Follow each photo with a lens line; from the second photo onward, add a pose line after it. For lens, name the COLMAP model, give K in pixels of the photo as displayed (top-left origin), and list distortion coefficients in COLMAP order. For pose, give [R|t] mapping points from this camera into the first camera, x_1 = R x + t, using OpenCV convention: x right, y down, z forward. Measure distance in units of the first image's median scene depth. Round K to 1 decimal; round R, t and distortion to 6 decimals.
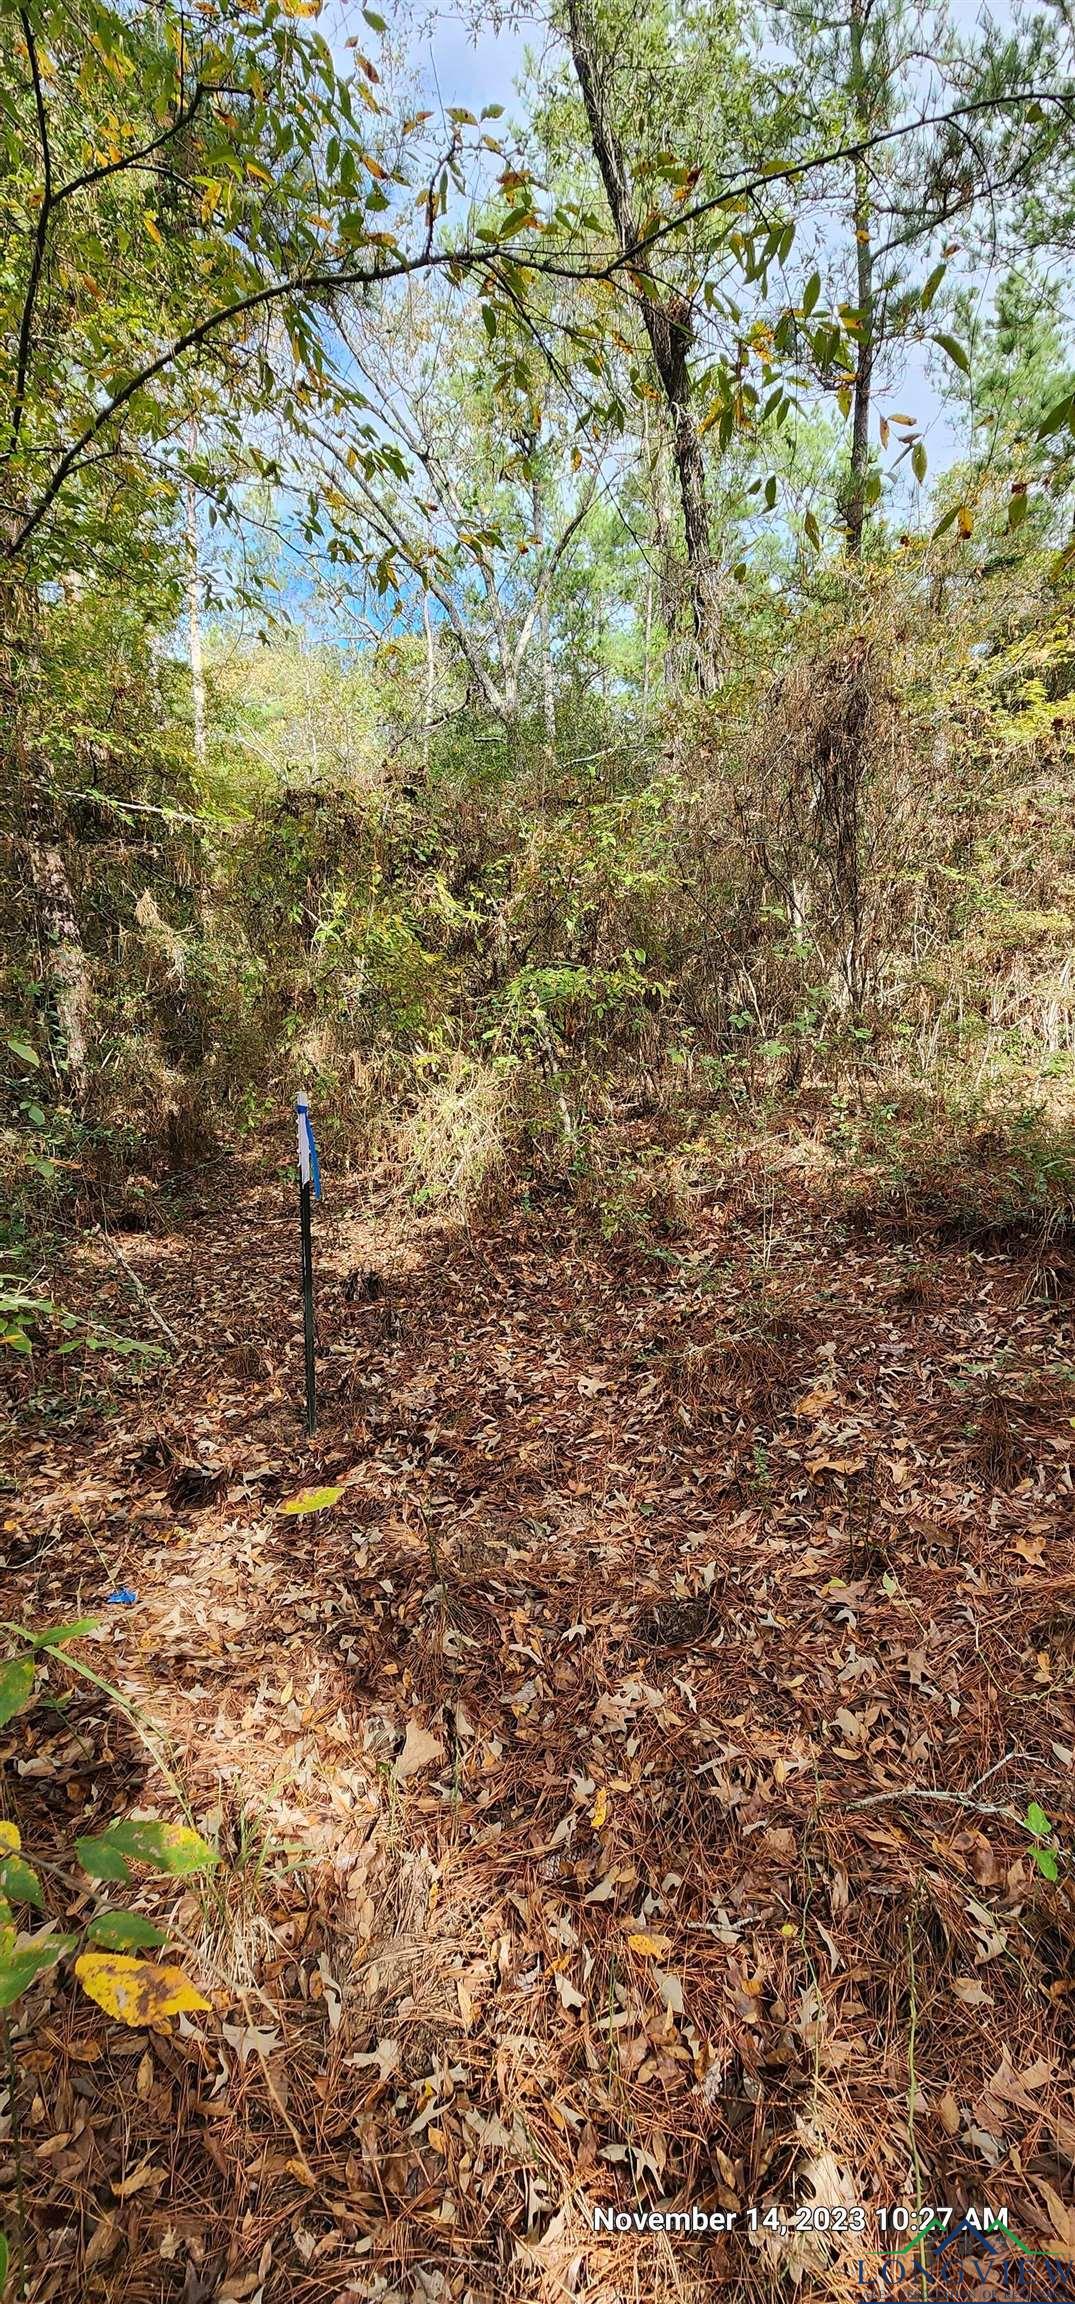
lens RADIAL K [[1082.3, 0, 536.5], [0, 1082.3, 1149.7], [0, 0, 1]] dist [0.015544, -0.000462]
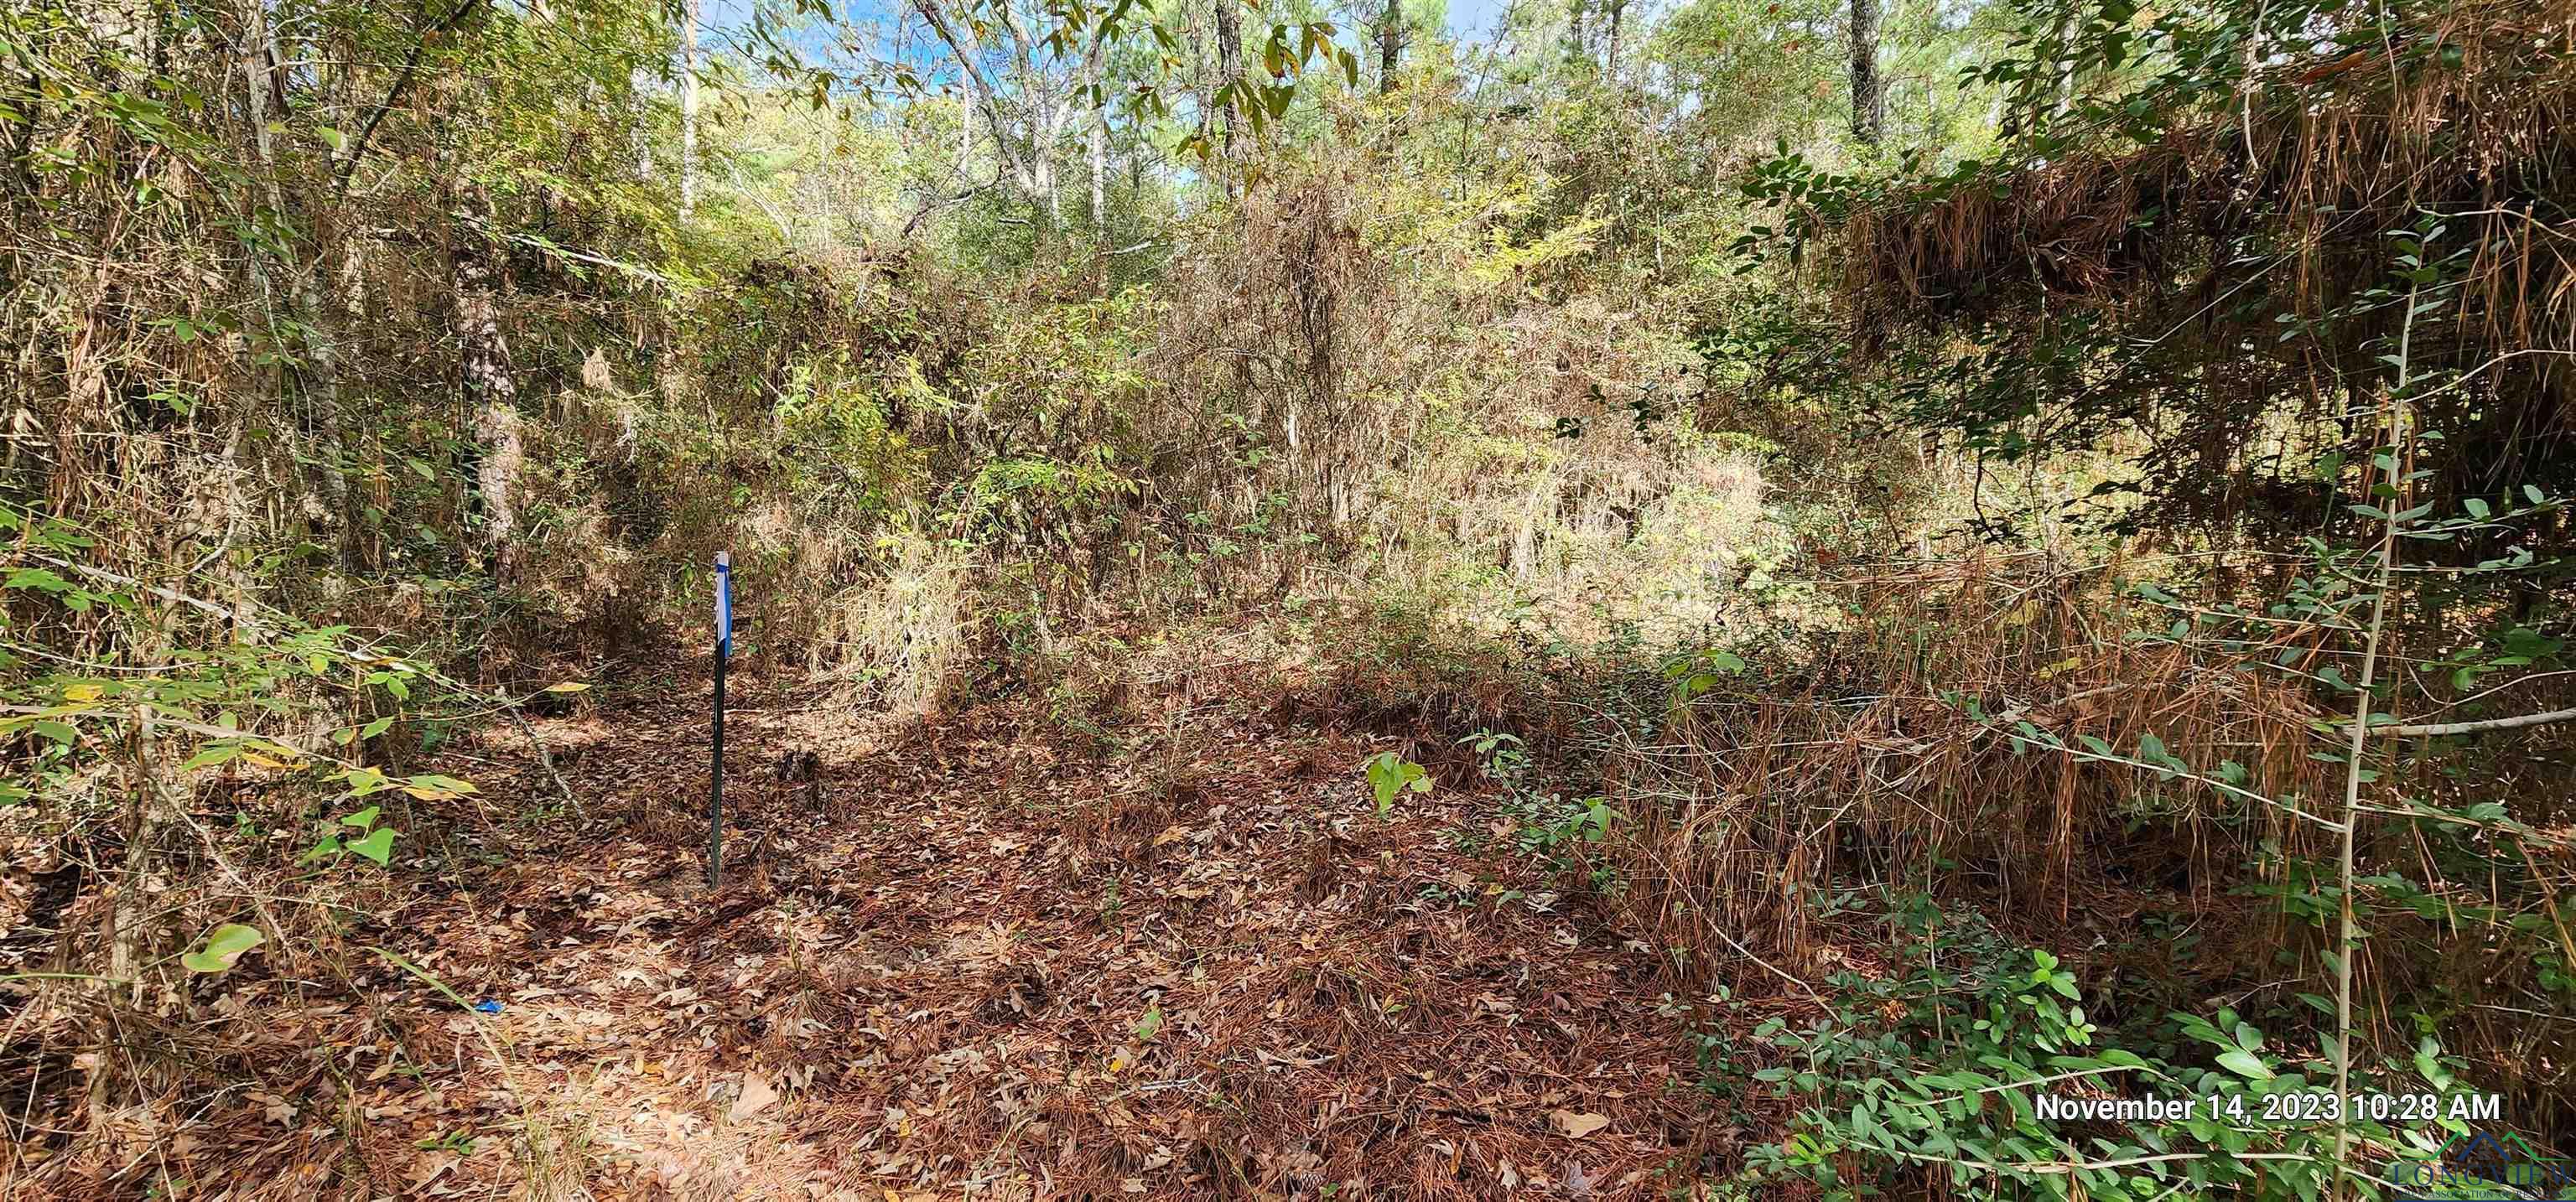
lens RADIAL K [[1209.8, 0, 1288.0], [0, 1209.8, 604.3], [0, 0, 1]] dist [0.015544, -0.000462]
pose [[0.984210, 0.046747, 0.170719, 0.071121], [-0.035963, 0.997190, -0.065724, 0.032182], [-0.173312, 0.058547, 0.983125, -0.140070]]
